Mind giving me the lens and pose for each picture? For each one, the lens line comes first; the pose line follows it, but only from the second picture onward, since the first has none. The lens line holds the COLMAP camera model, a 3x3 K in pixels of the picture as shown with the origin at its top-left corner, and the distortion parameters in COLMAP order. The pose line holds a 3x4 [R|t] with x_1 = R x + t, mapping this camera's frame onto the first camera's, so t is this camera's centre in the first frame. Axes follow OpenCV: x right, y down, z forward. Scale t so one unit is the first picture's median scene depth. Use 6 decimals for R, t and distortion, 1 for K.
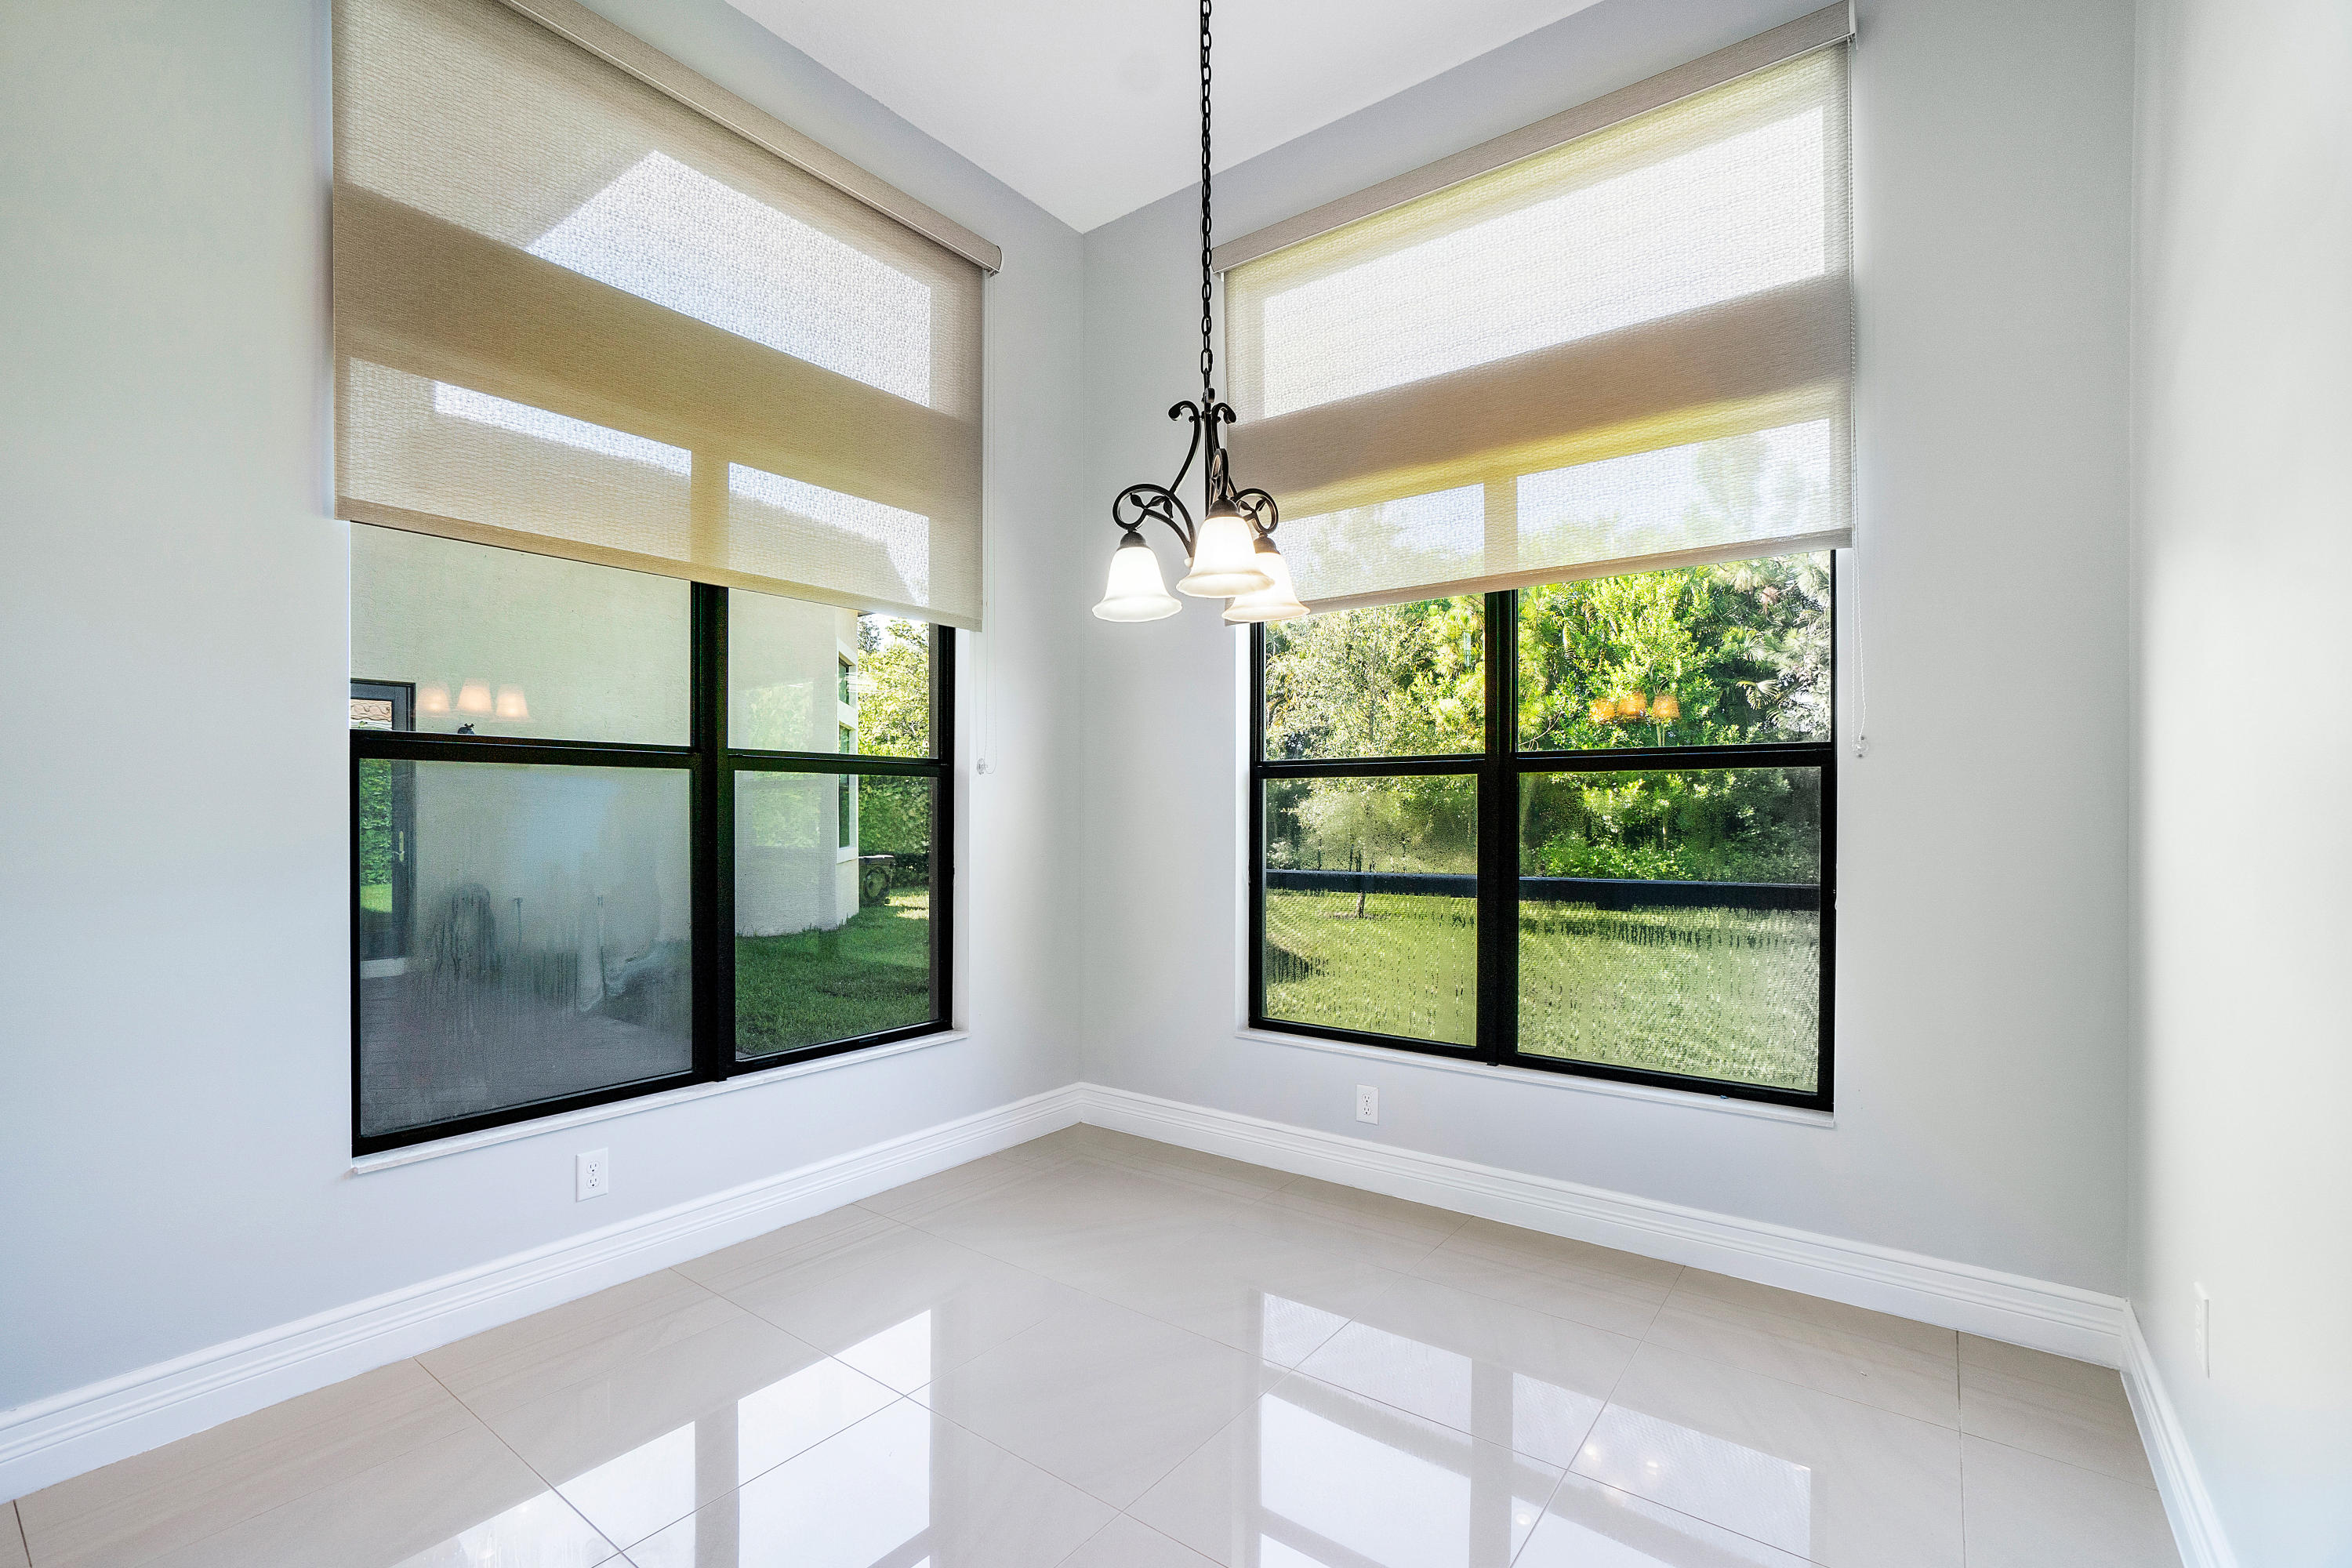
lens RADIAL K [[1039.7, 0, 1173.0], [0, 1039.7, 788.4], [0, 0, 1]] dist [-0.021118, 0.009404]
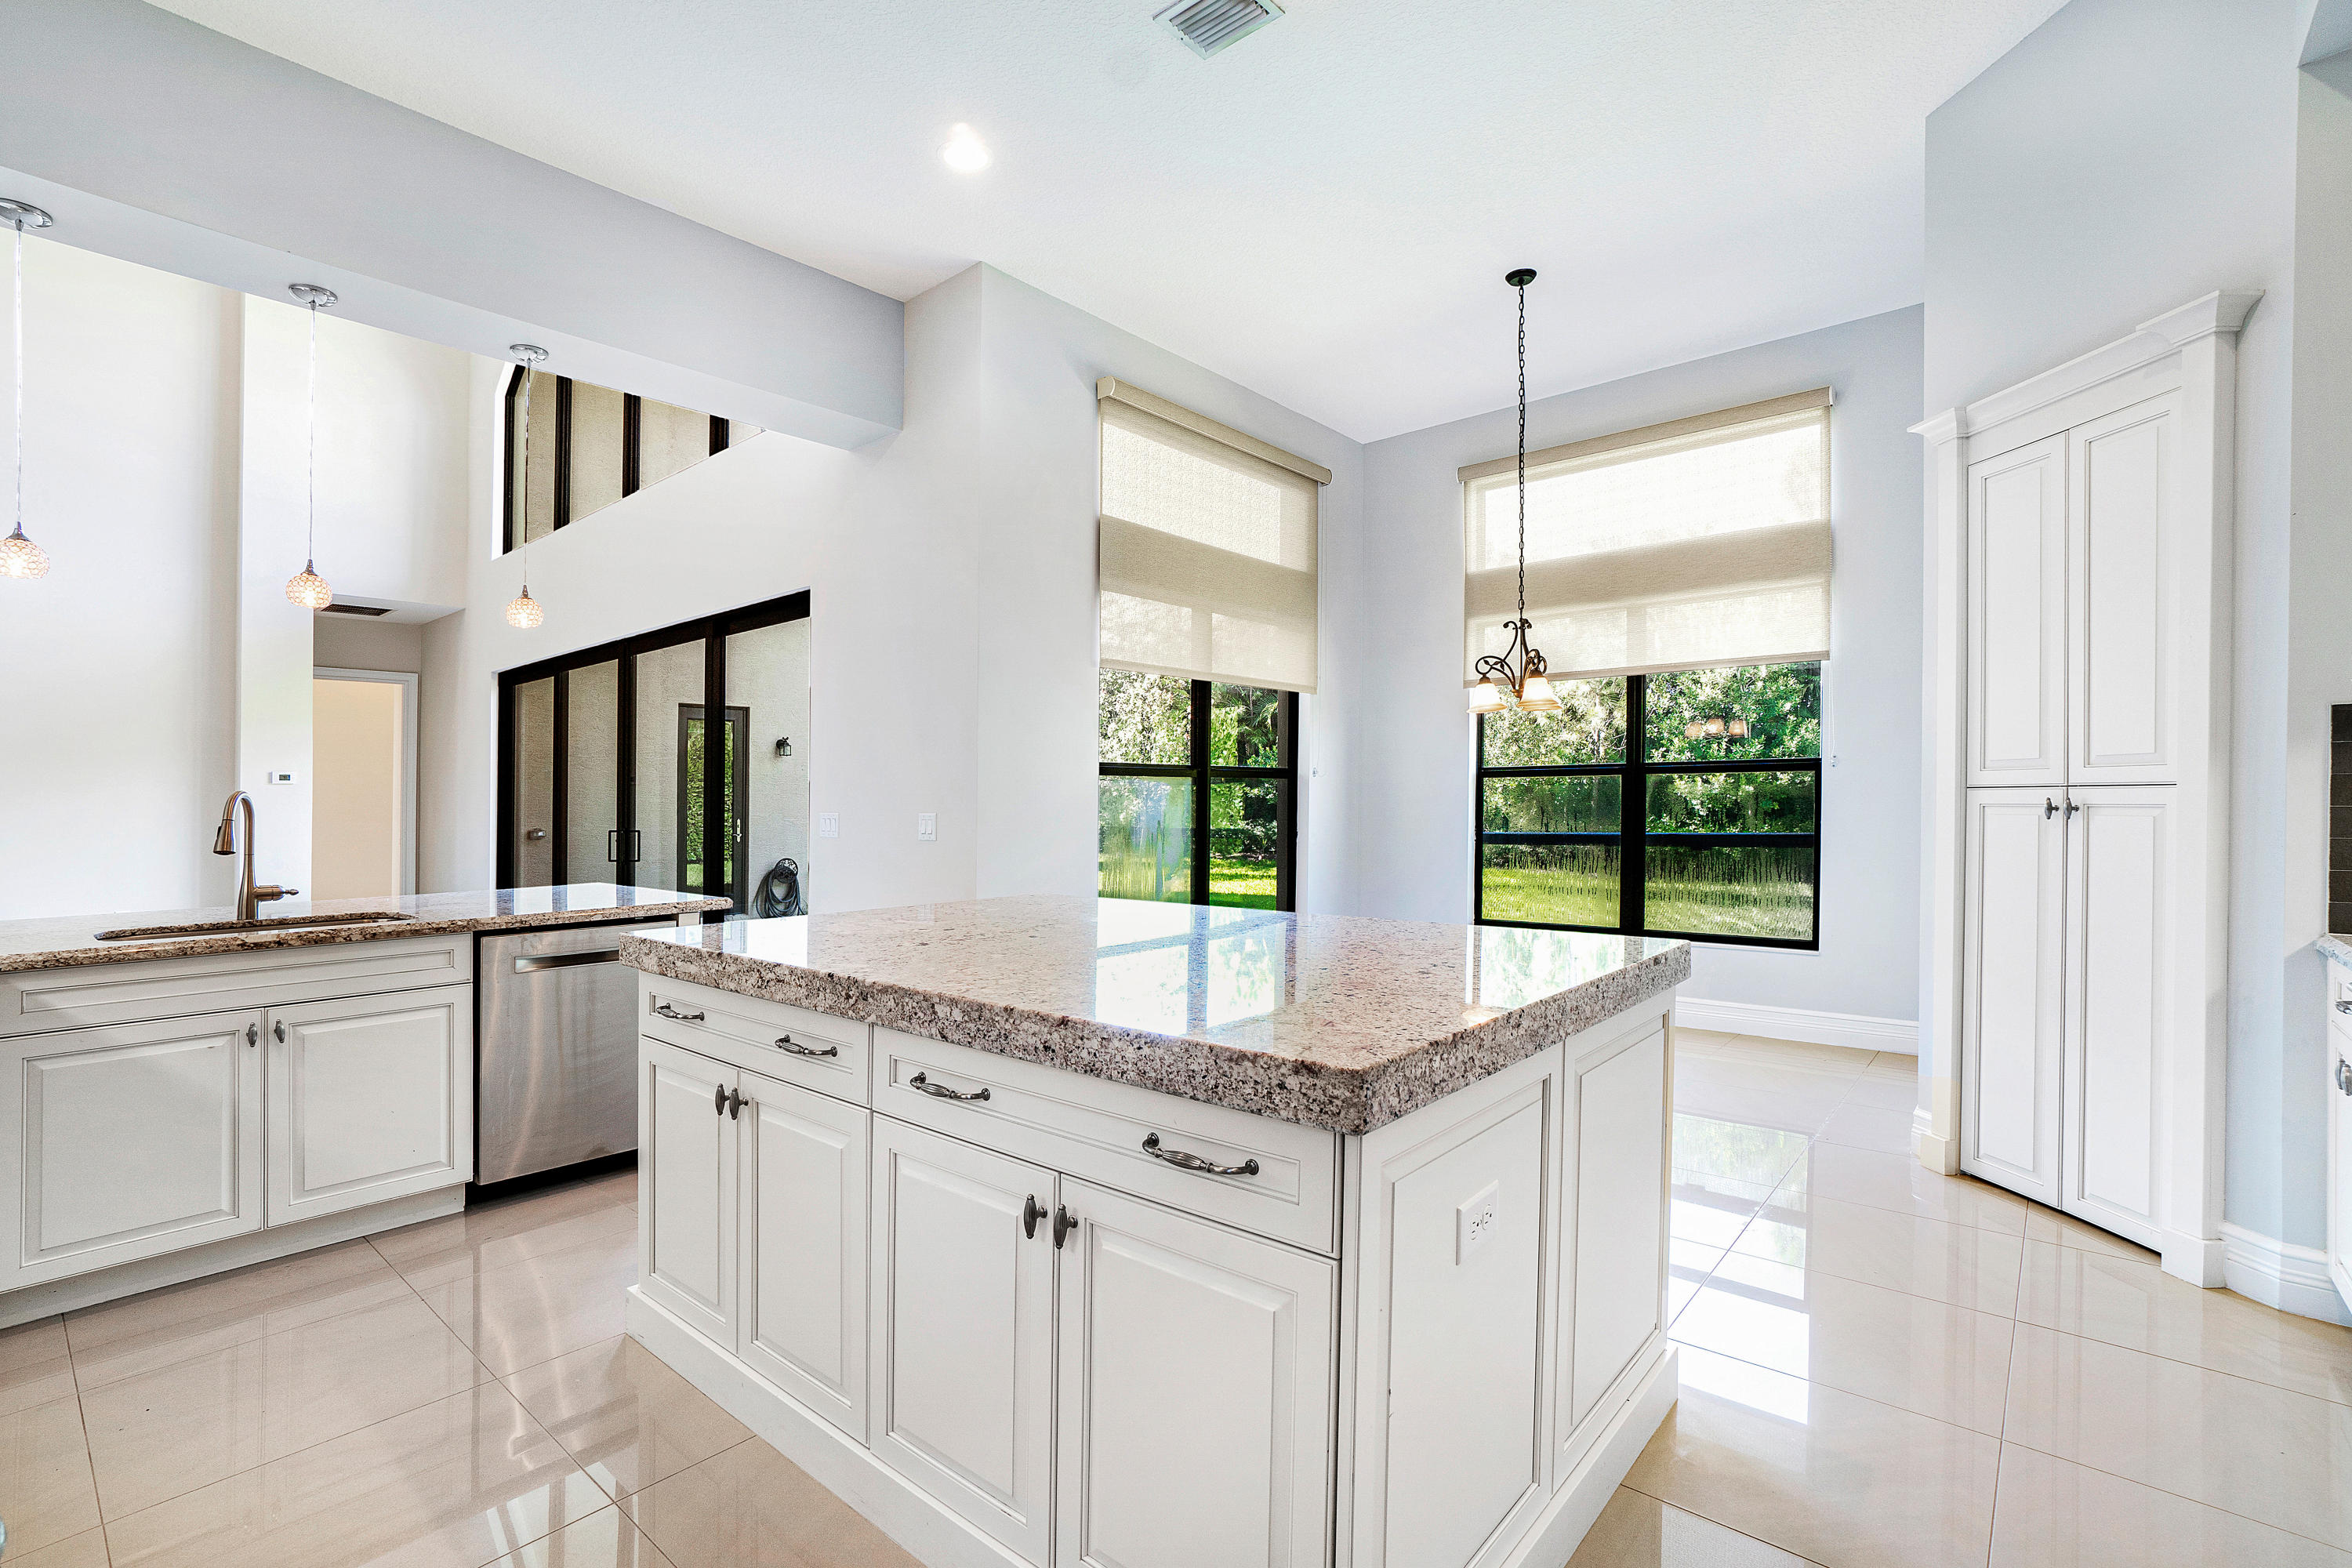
lens RADIAL K [[1039.7, 0, 1127.8], [0, 1039.7, 813.3], [0, 0, 1]] dist [-0.021118, 0.009404]
pose [[0.994430, -0.006793, -0.105184, -0.323898], [0.010325, 0.999400, 0.033066, -0.014542], [0.104896, -0.033968, 0.993903, -0.764727]]
